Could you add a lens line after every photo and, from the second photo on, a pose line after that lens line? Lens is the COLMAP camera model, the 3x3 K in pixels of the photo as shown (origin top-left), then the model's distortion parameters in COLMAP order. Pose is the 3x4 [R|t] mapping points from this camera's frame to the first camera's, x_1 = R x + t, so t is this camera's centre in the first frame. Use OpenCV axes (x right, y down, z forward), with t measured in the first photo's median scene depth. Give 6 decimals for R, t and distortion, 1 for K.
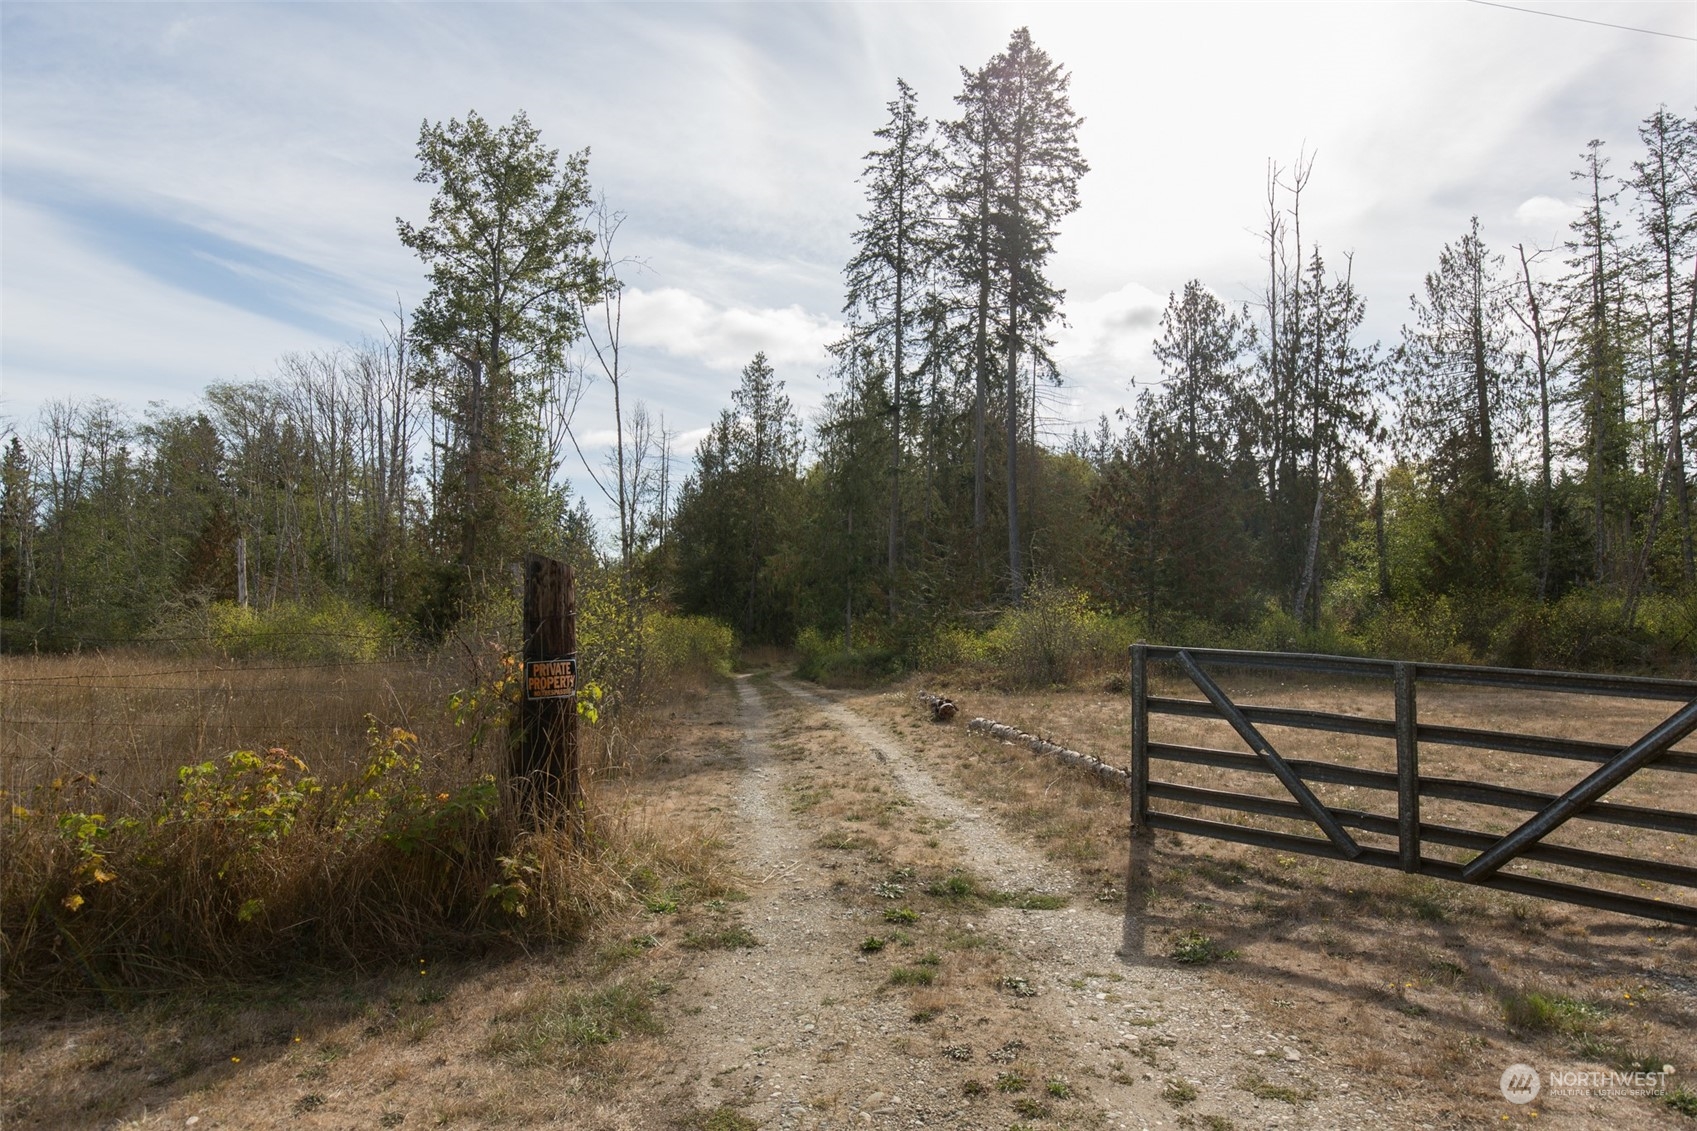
lens RADIAL K [[932.6, 0, 844.8], [0, 932.6, 562.8], [0, 0, 1]] dist [-0.001025, -0.003091]
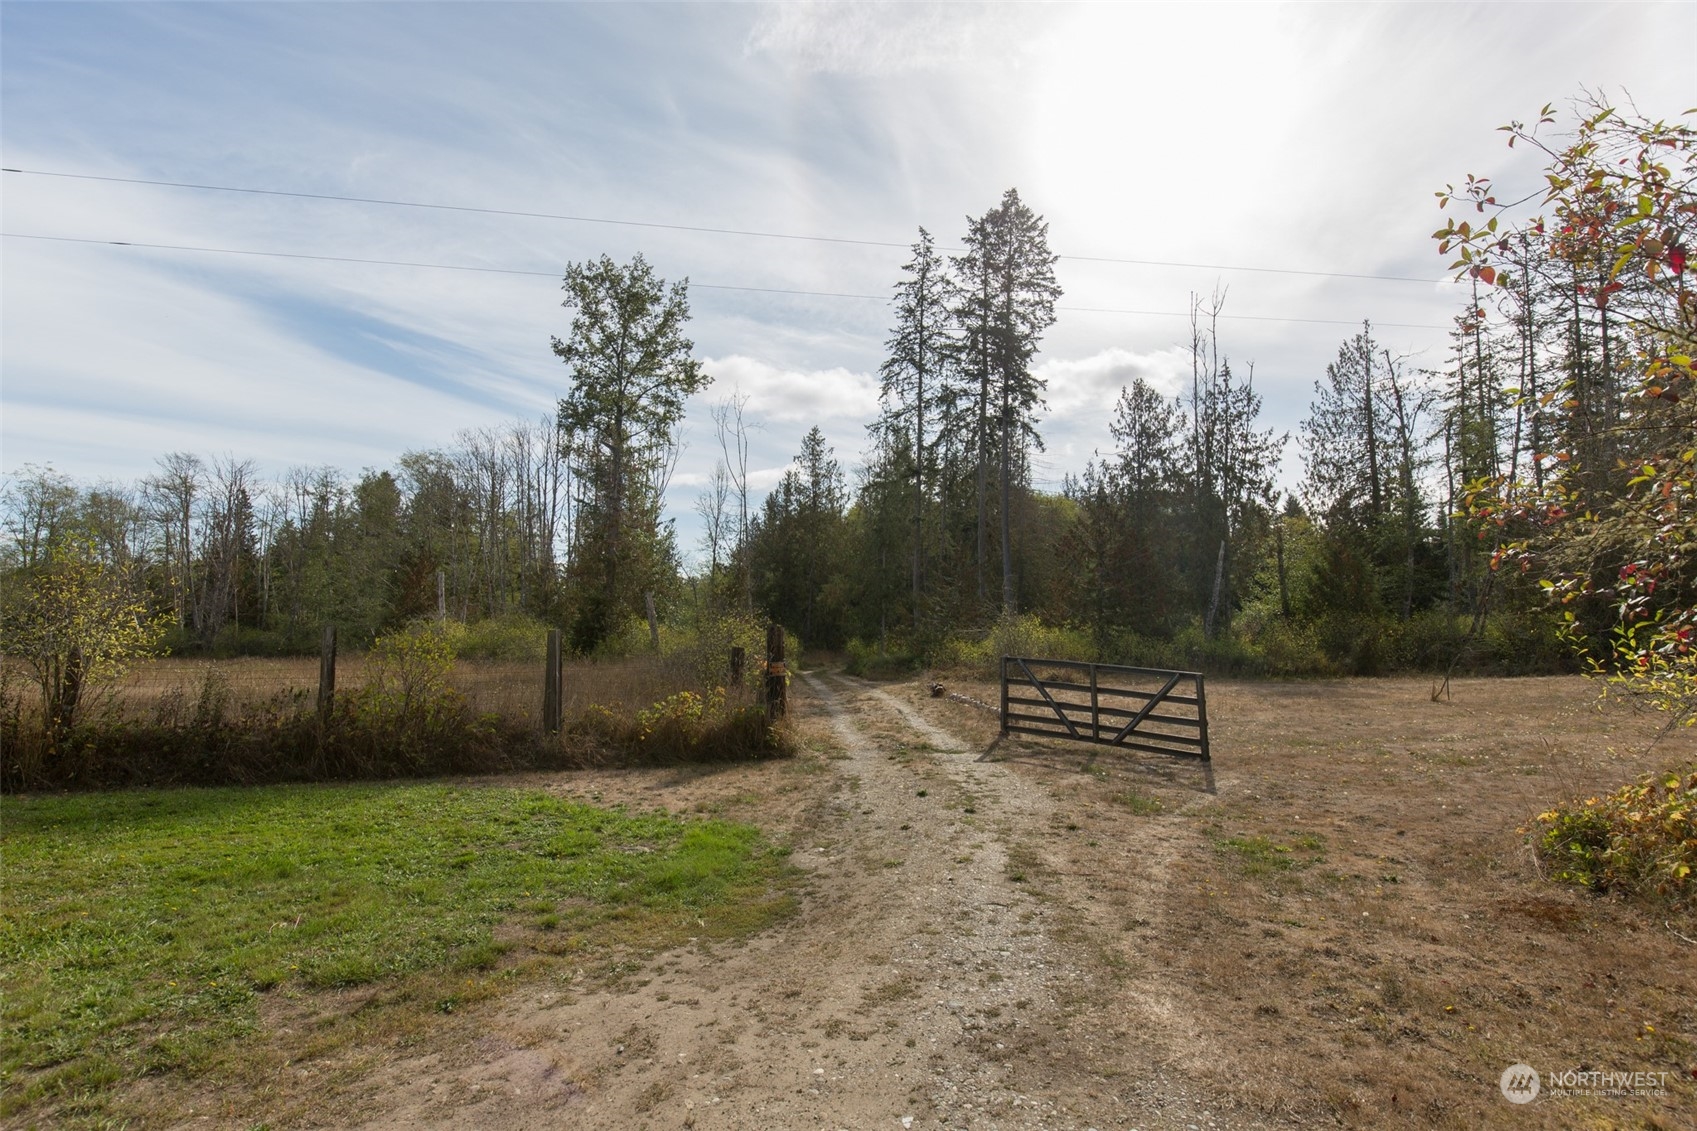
lens RADIAL K [[774.4, 0, 851.3], [0, 774.4, 570.4], [0, 0, 1]] dist [0.009200, -0.003000]
pose [[0.999337, -0.001555, -0.036371, -0.000686], [0.001122, 0.999928, -0.011919, -0.012190], [0.036387, 0.011870, 0.999267, -0.112011]]
